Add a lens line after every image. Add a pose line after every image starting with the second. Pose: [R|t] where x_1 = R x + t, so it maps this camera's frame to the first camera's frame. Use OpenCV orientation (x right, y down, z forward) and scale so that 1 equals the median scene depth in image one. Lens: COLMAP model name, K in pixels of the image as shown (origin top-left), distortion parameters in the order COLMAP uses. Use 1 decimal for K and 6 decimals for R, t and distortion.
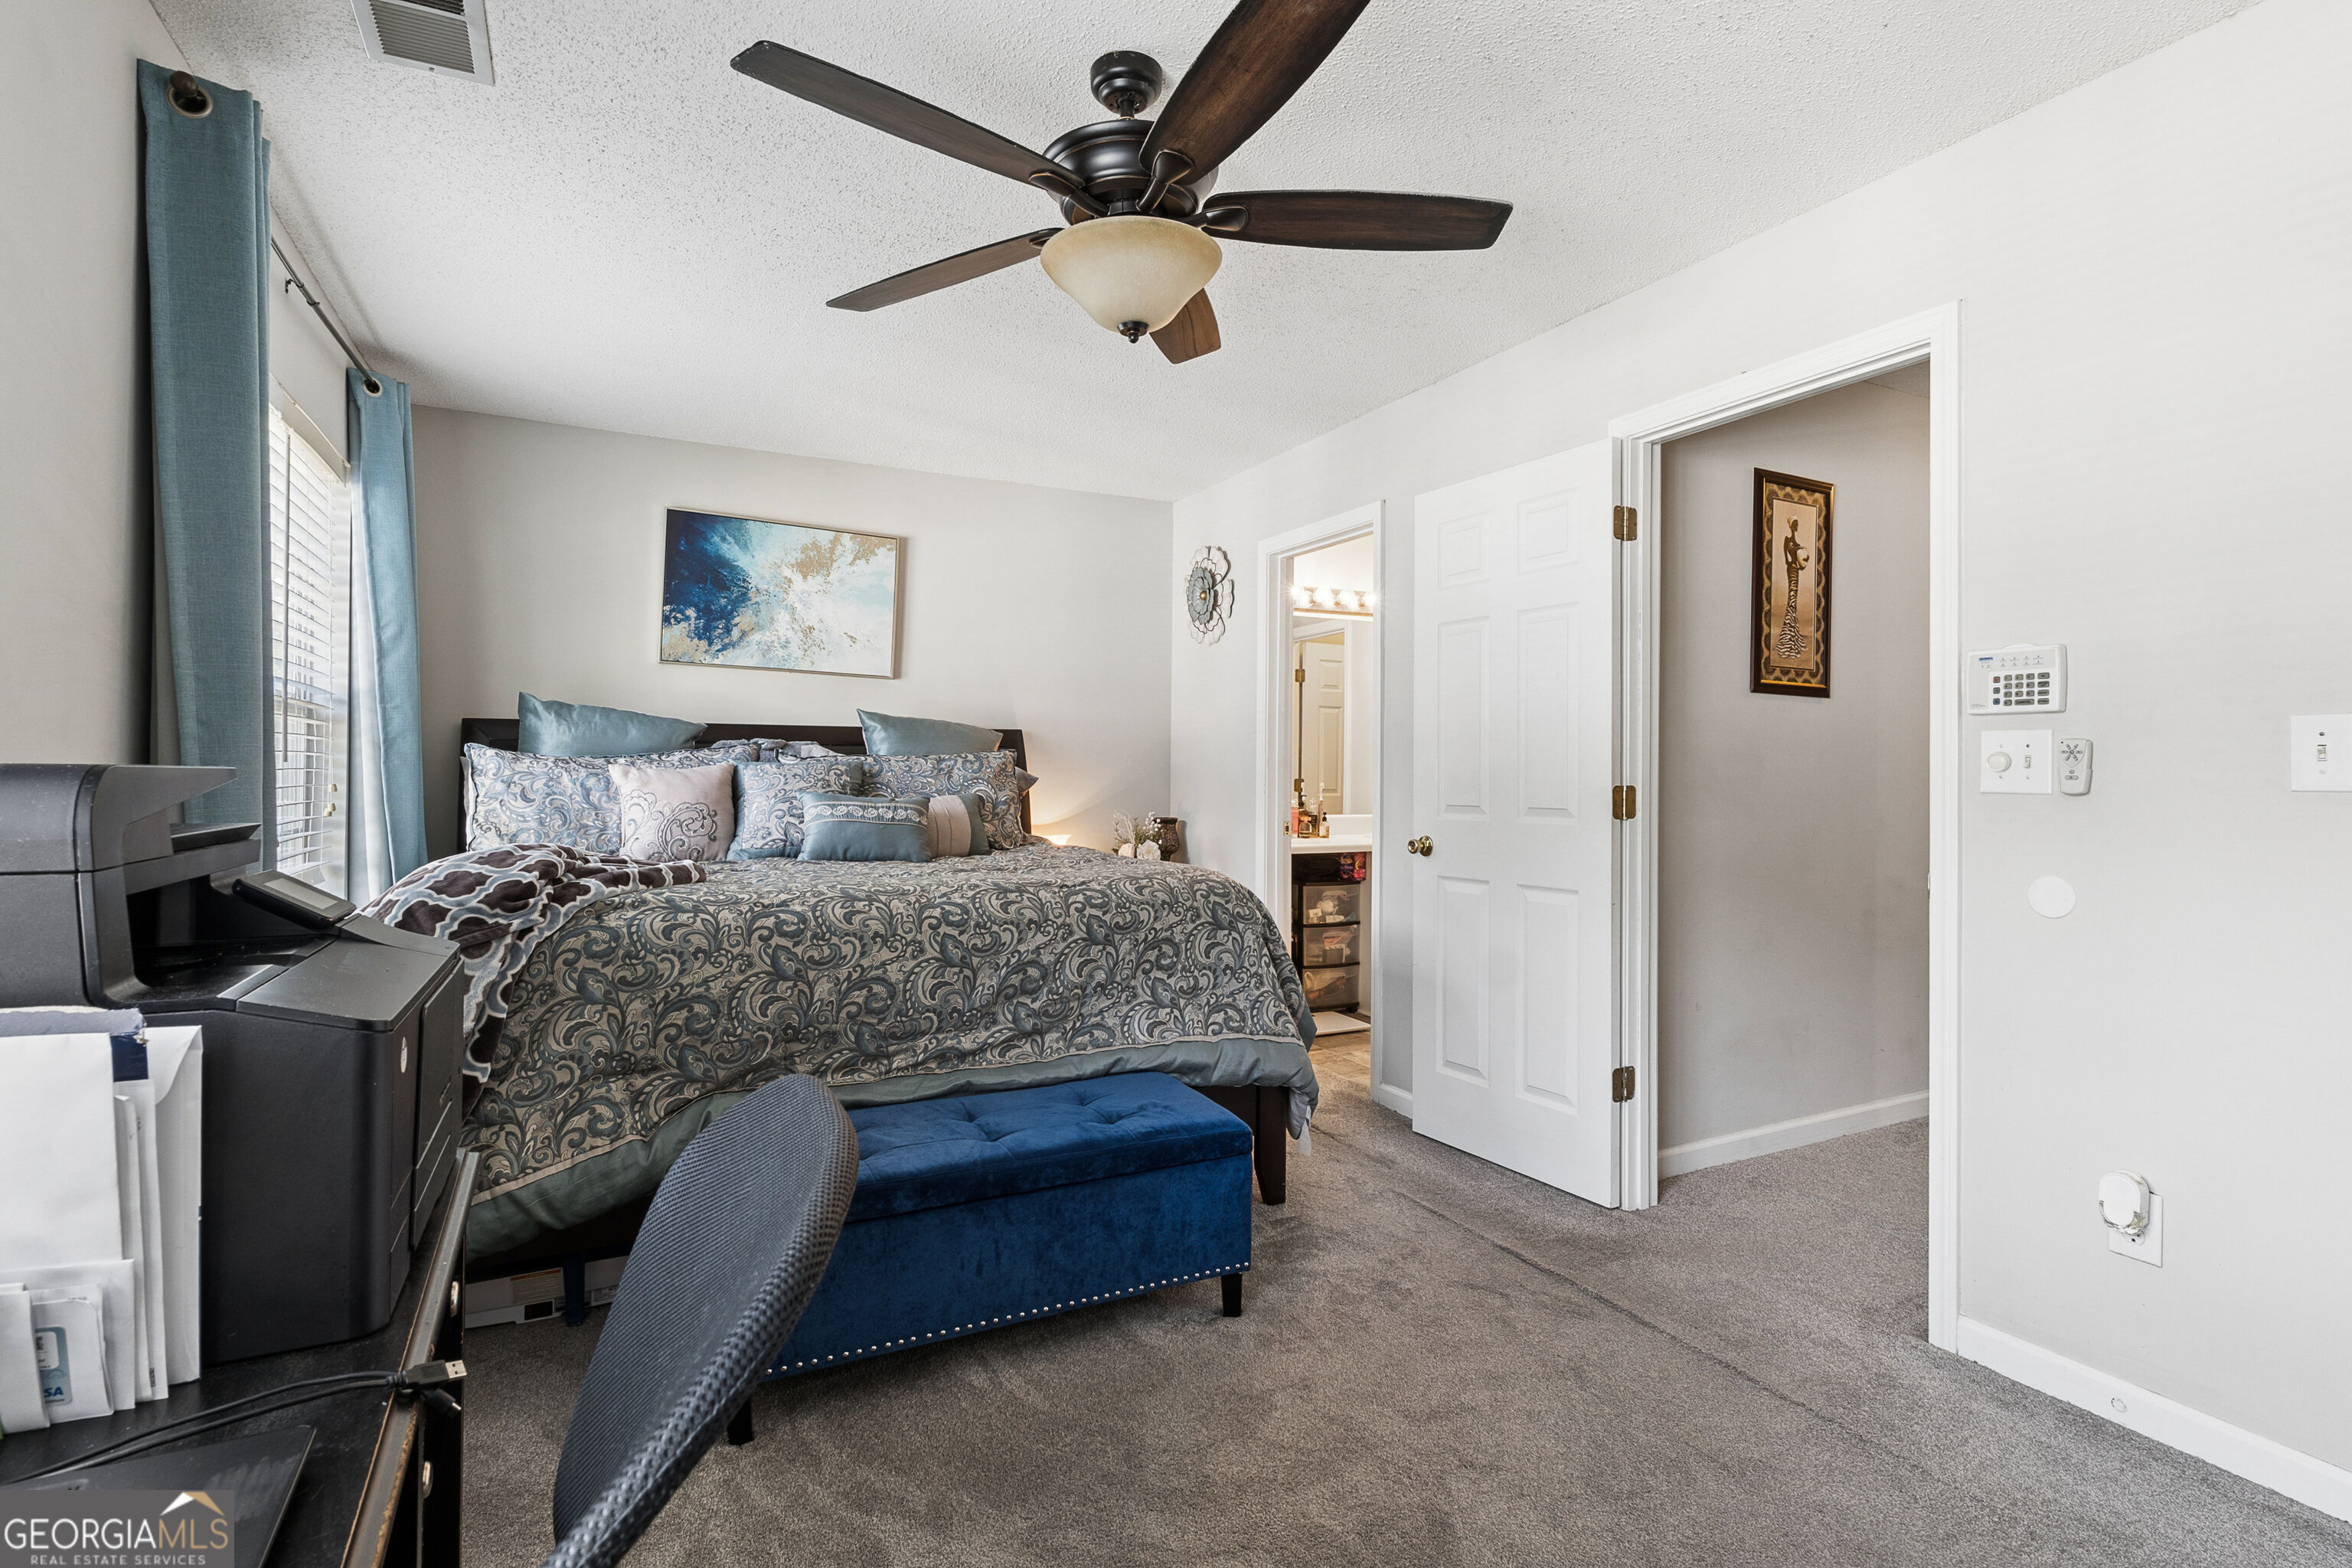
lens RADIAL K [[1133.6, 0, 1183.1], [0, 1133.6, 772.1], [0, 0, 1]] dist [-0.001472, 0.000356]
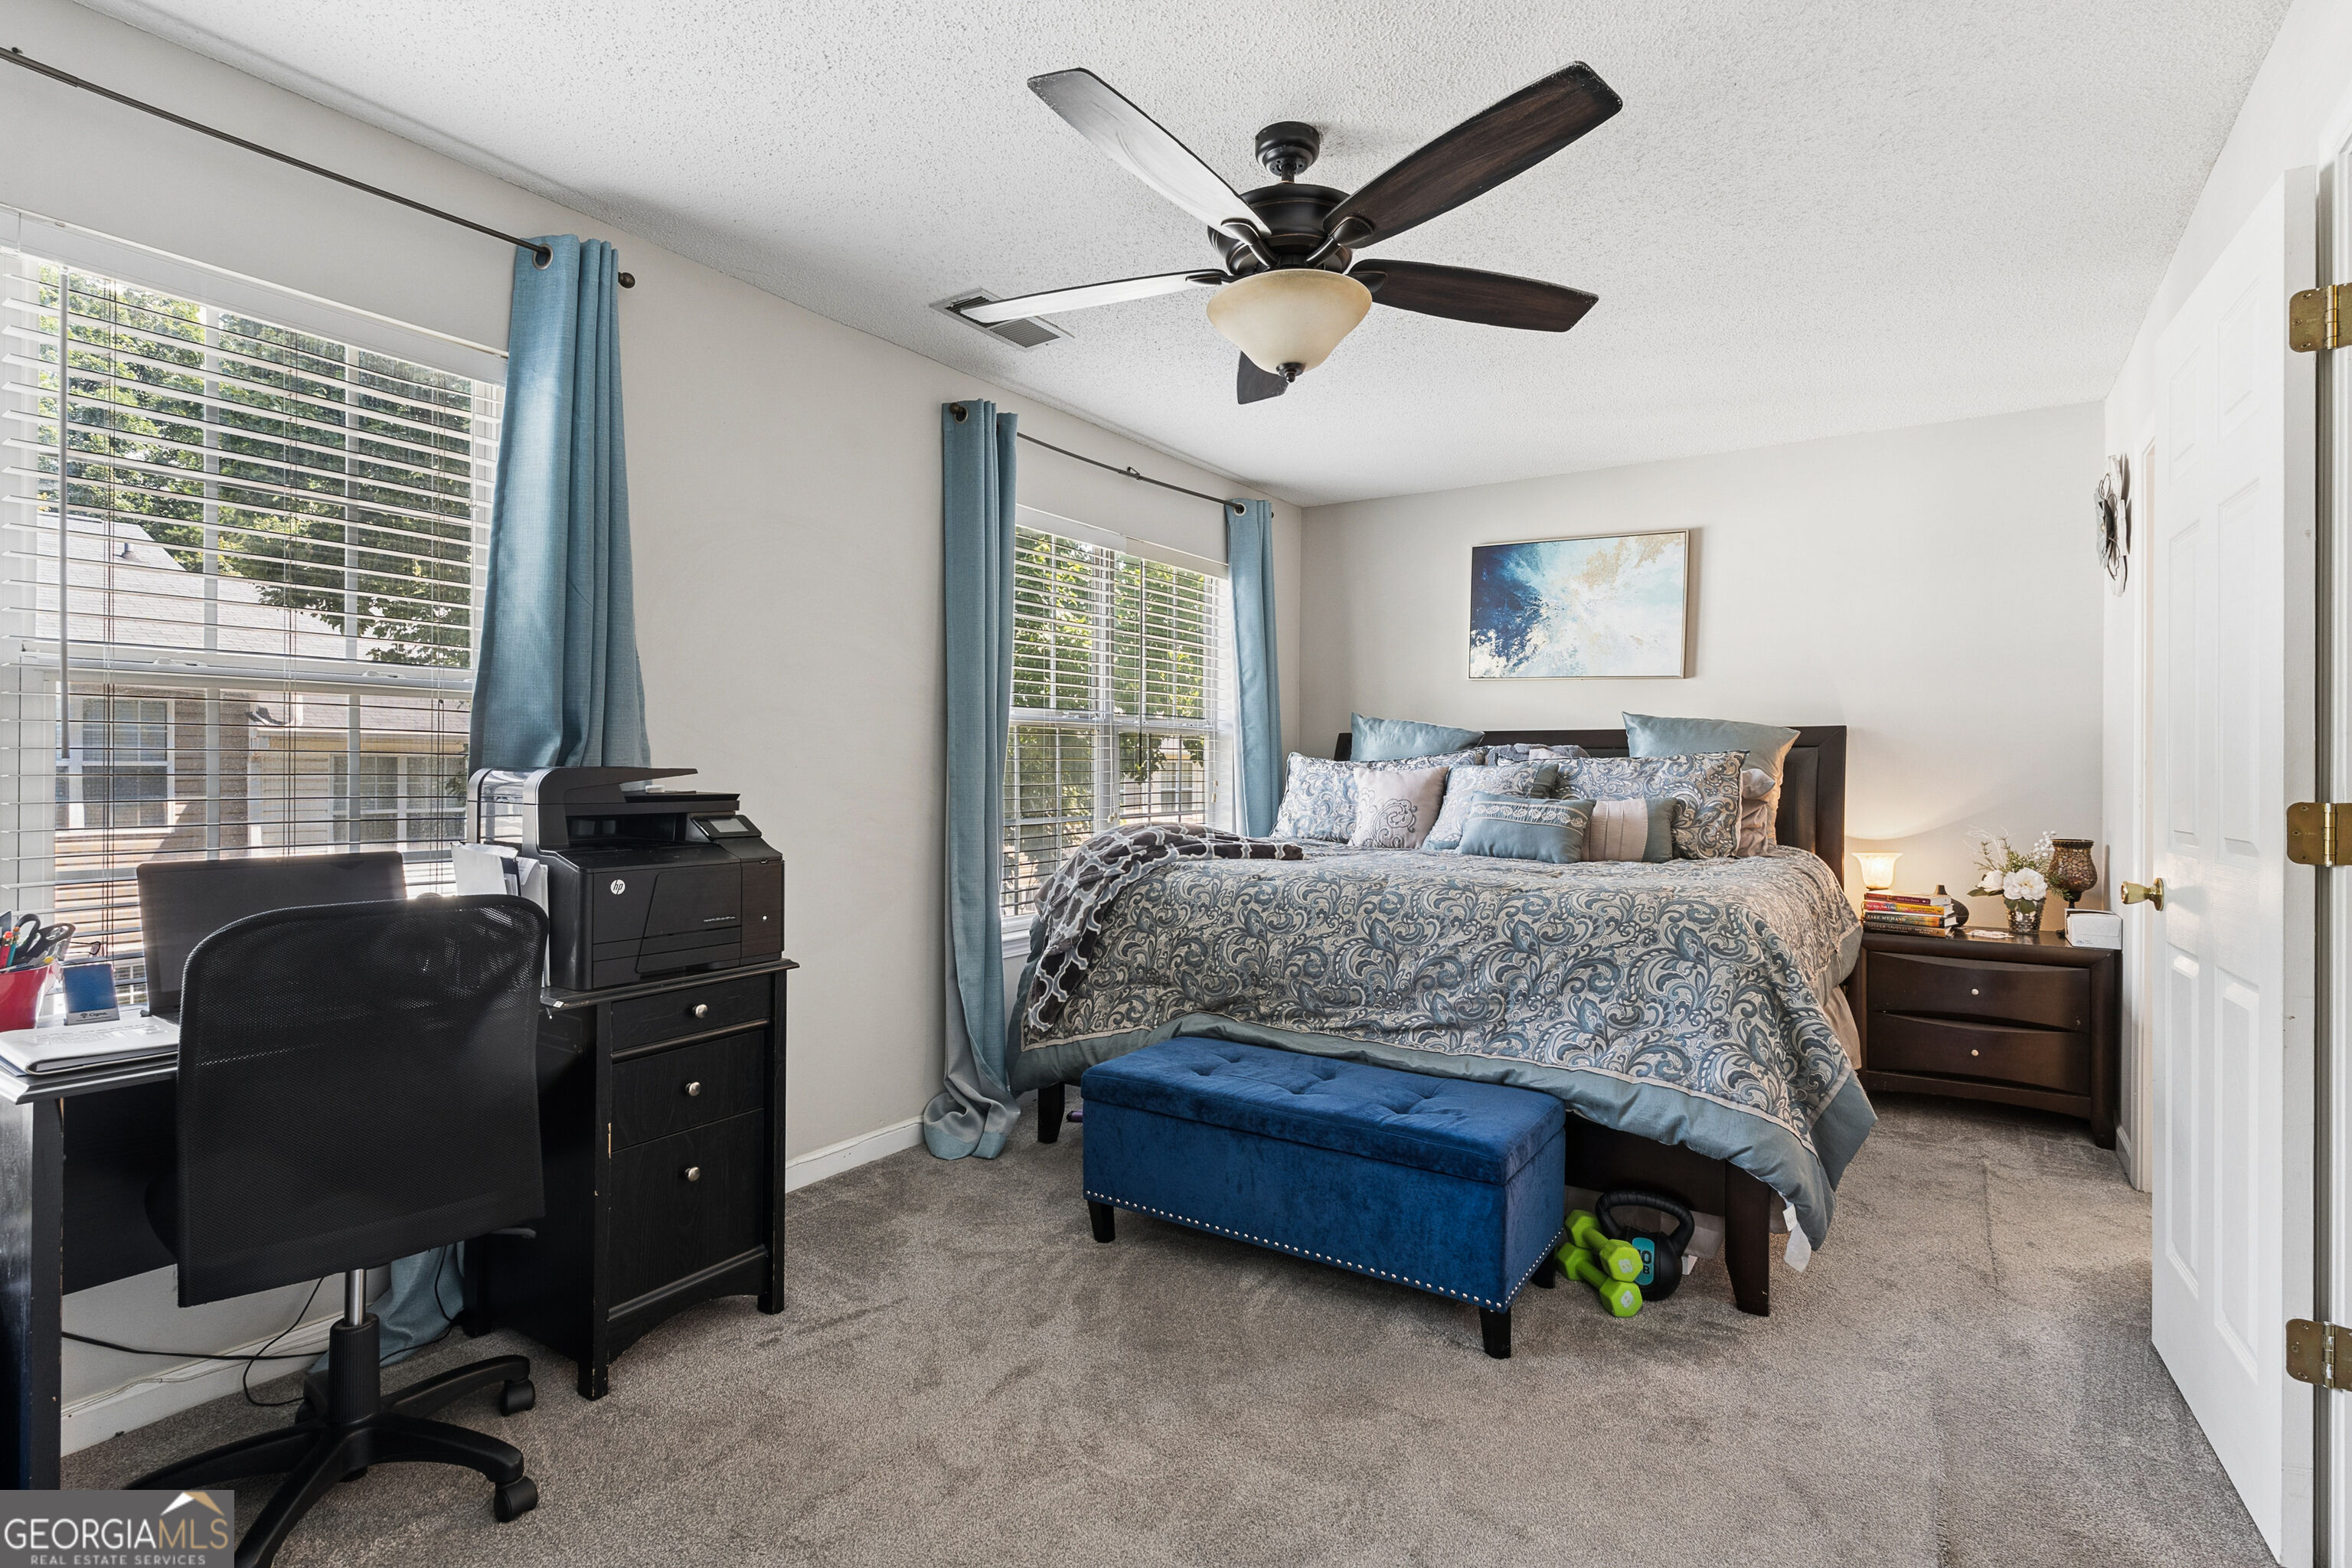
lens RADIAL K [[1133.6, 0, 1183.1], [0, 1133.6, 772.1], [0, 0, 1]] dist [-0.001472, 0.000356]
pose [[0.484568, 0.001605, -0.874752, 0.654396], [-0.004308, 0.999991, -0.000552, -0.000189], [0.874743, 0.004036, 0.484570, 0.285006]]
